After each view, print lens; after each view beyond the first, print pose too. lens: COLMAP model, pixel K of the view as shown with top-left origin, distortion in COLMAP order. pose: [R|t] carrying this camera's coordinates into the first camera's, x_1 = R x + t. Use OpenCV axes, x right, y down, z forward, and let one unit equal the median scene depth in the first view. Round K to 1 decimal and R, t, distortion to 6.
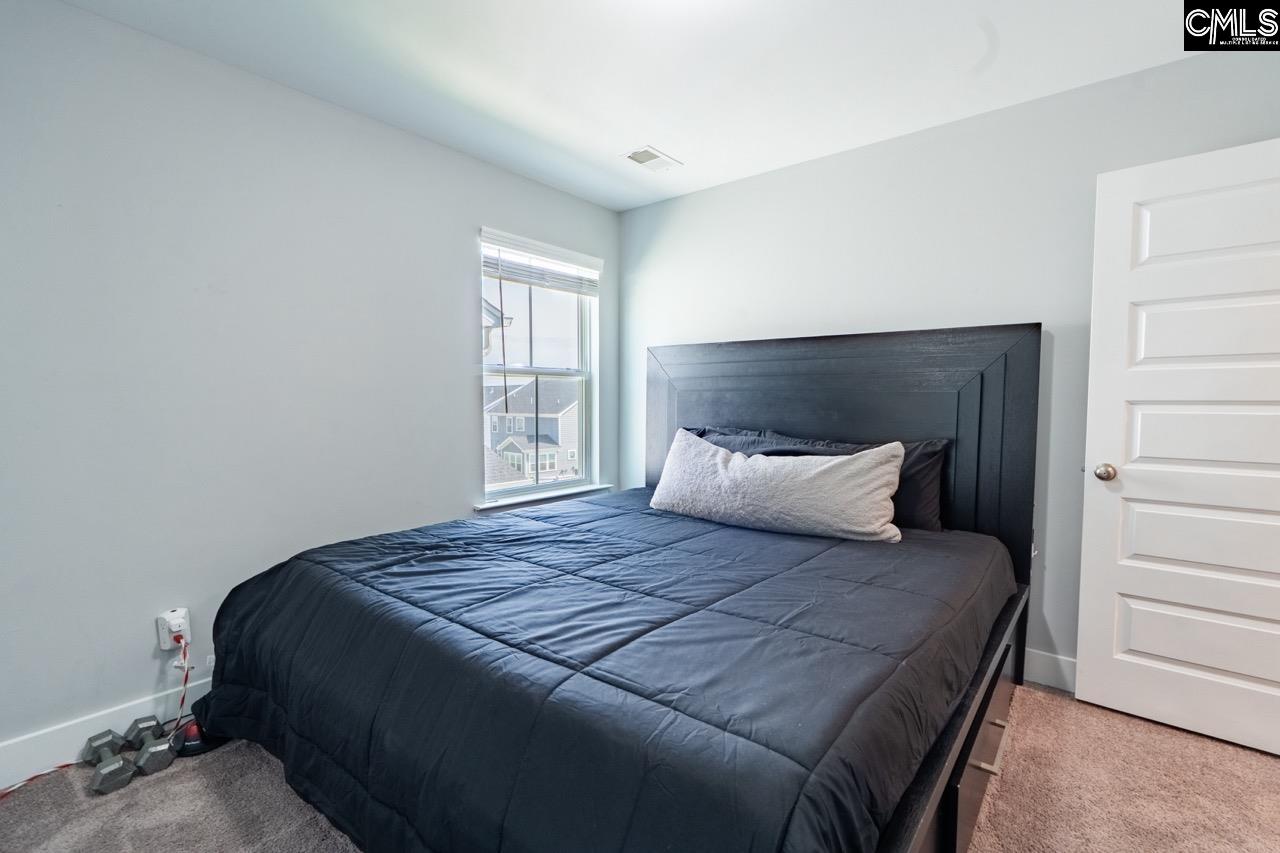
lens RADIAL K [[563.7, 0, 644.6], [0, 563.7, 429.9], [0, 0, 1]] dist [0.010031, 0.000283]
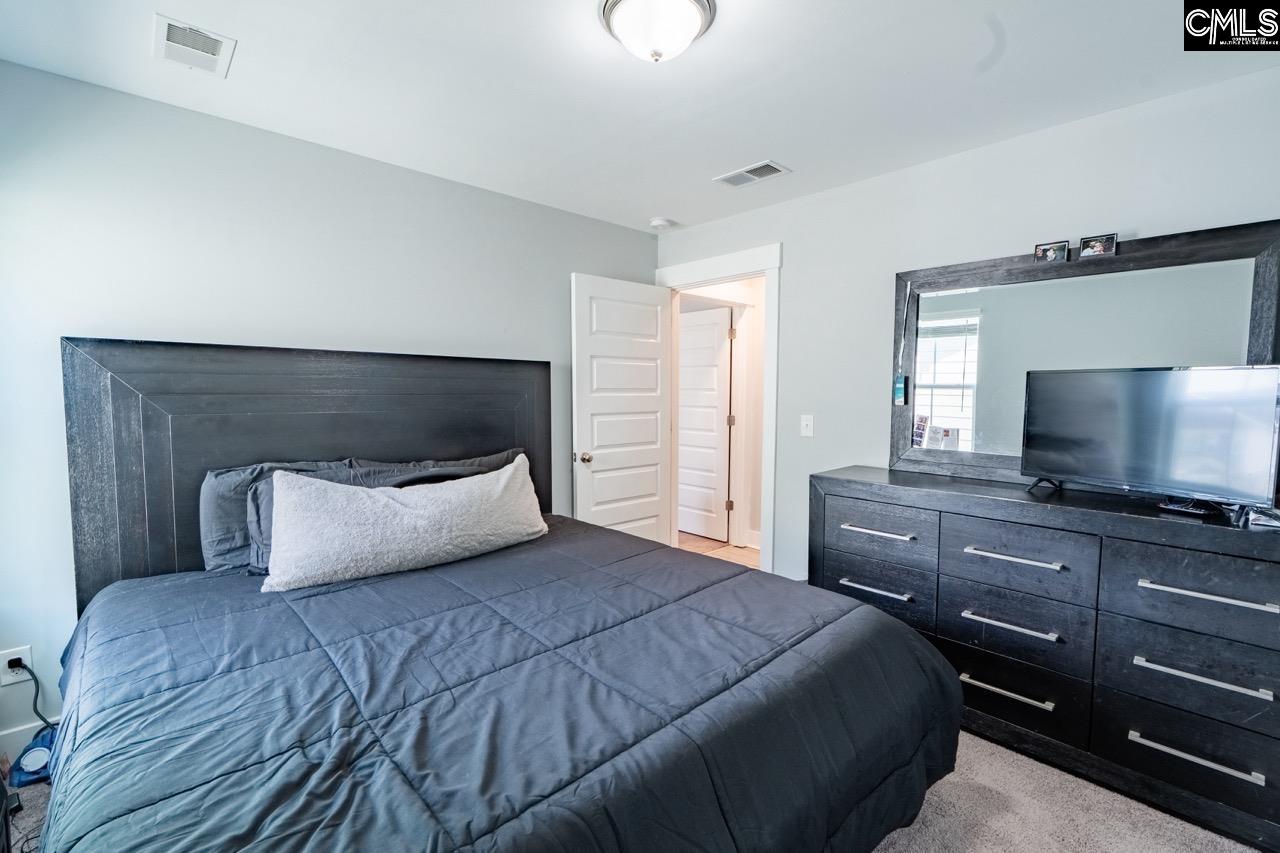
lens RADIAL K [[563.7, 0, 643.9], [0, 563.7, 426.9], [0, 0, 1]] dist [0.010031, 0.000283]
pose [[0.140213, -0.064593, 0.988012, -0.802292], [0.057352, 0.996724, 0.057024, -0.101627], [-0.988459, 0.048669, 0.143458, 0.629377]]
